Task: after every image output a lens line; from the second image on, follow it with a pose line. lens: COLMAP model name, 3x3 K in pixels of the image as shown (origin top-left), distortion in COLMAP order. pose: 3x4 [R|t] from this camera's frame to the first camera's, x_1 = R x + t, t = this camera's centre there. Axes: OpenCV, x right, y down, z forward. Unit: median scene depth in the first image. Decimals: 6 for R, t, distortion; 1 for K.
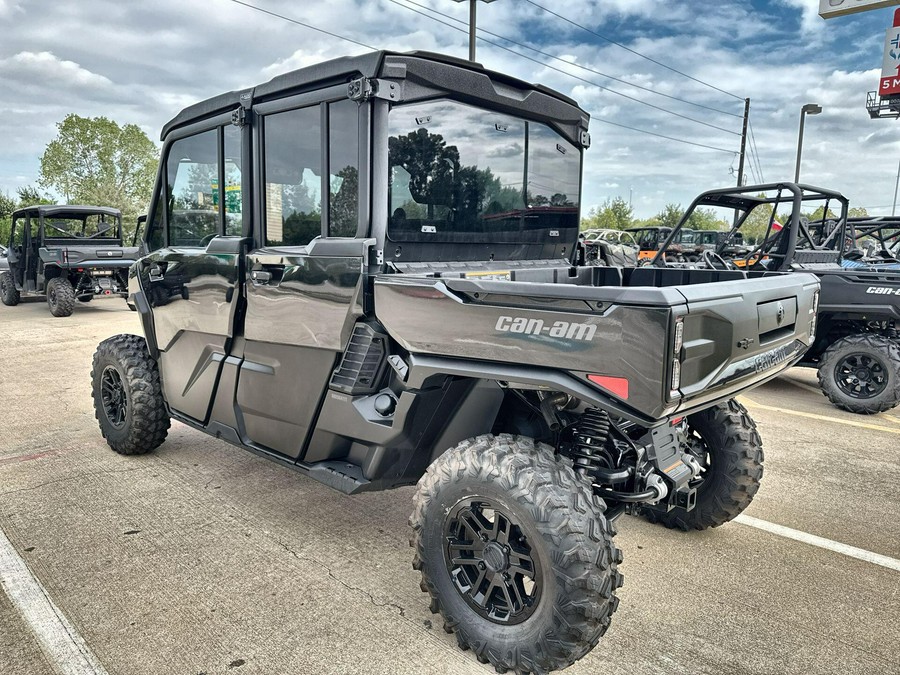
lens RADIAL K [[637.5, 0, 450.0], [0, 637.5, 337.5], [0, 0, 1]] dist [0.046897, -0.058995]
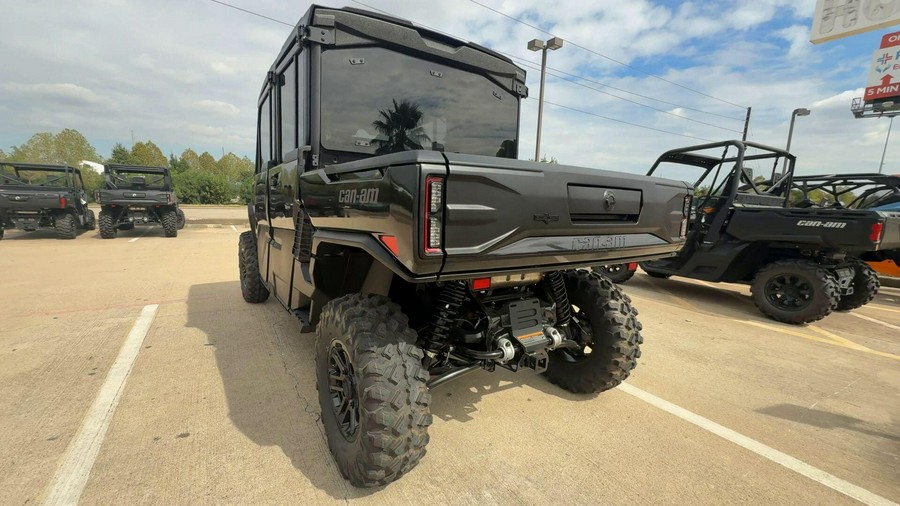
lens RADIAL K [[373.5, 0, 438.4], [0, 373.5, 263.5], [0, 0, 1]] dist [0.012478, -0.007719]
pose [[0.966697, 0.056413, -0.249627, 0.279178], [-0.054942, 0.998407, 0.012865, 0.053767], [0.249955, 0.001279, 0.968257, 0.222378]]
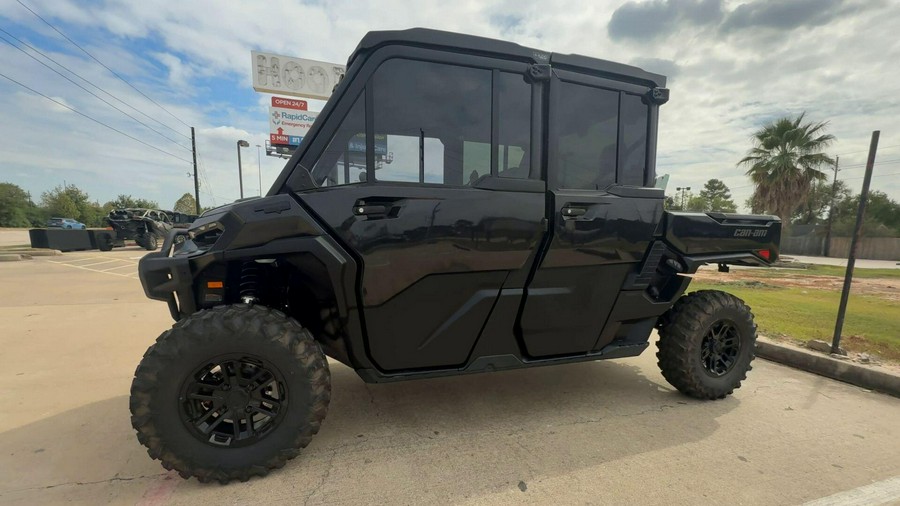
lens RADIAL K [[384.8, 0, 455.7], [0, 384.8, 279.2], [0, 0, 1]] dist [-0.002897, -0.000149]
pose [[0.474520, -0.109106, 0.873457, -0.954990], [0.117566, 0.991254, 0.059950, -0.034613], [-0.872358, 0.074241, 0.483197, 0.763423]]
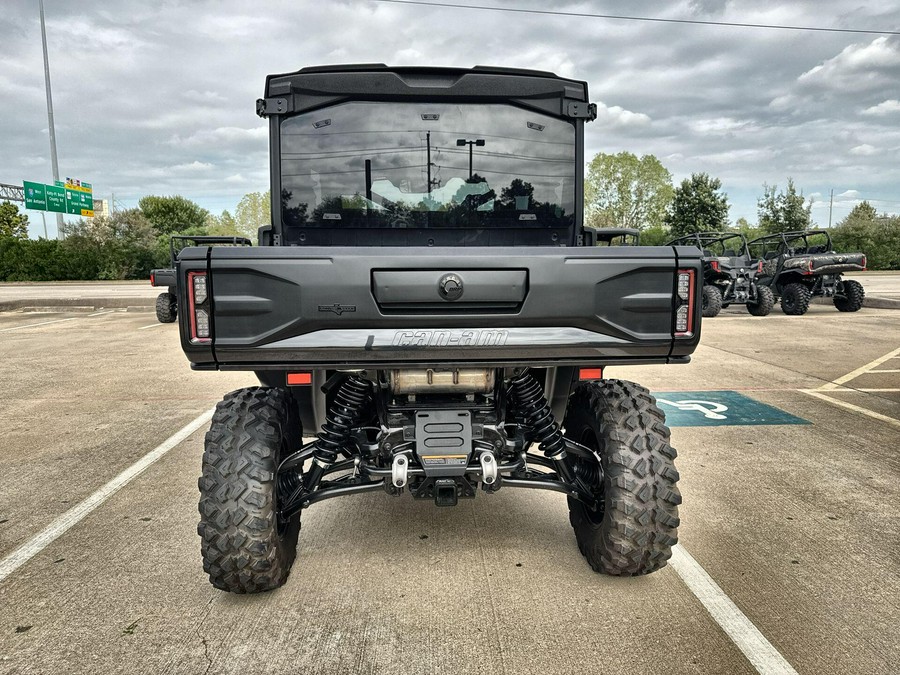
lens RADIAL K [[637.5, 0, 450.0], [0, 637.5, 337.5], [0, 0, 1]] dist [0.046897, -0.058995]
pose [[0.721262, 0.066228, -0.689489, 0.776588], [-0.089235, 0.996008, 0.002322, 0.021682], [0.686890, 0.059852, 0.724292, 0.267805]]
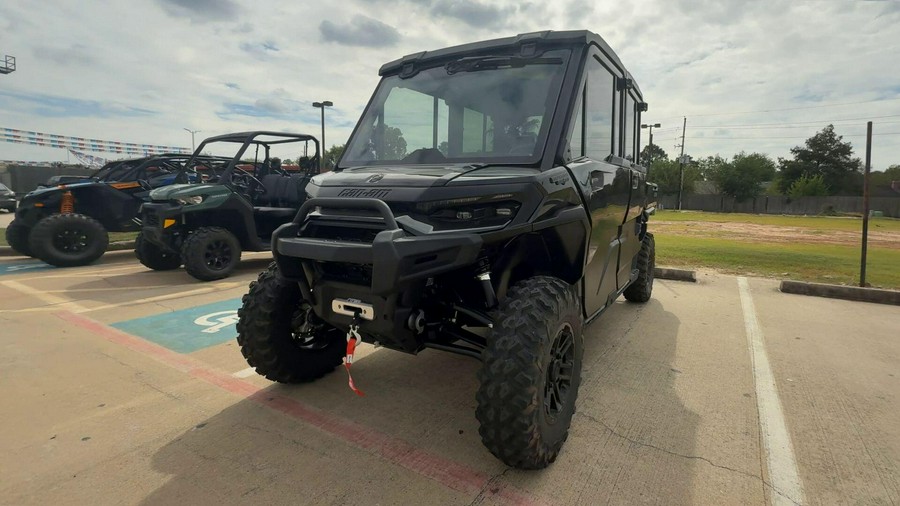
lens RADIAL K [[399.2, 0, 497.7], [0, 399.2, 236.7], [0, 0, 1]] dist [-0.002104, -0.000011]
pose [[-0.256671, -0.120055, 0.959013, -1.137730], [0.124525, 0.979877, 0.155995, -0.151589], [-0.958443, 0.159460, -0.236556, 1.482986]]
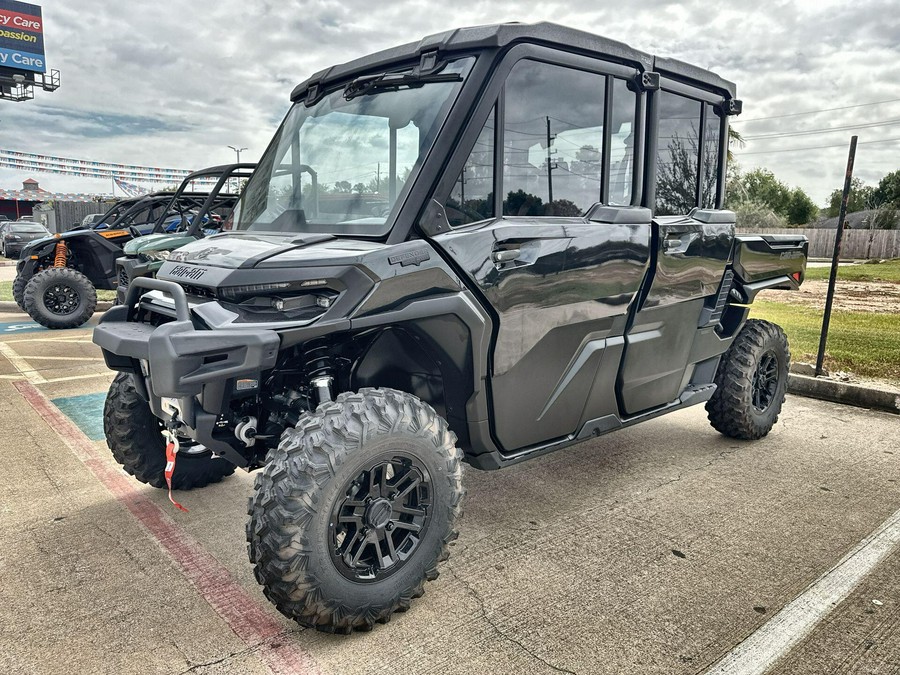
lens RADIAL K [[637.5, 0, 450.0], [0, 637.5, 337.5], [0, 0, 1]] dist [0.046897, -0.058995]
pose [[0.099038, -0.181930, 0.978311, -1.265341], [0.139198, 0.976011, 0.167411, -0.156210], [-0.985300, 0.119599, 0.121986, 1.125512]]
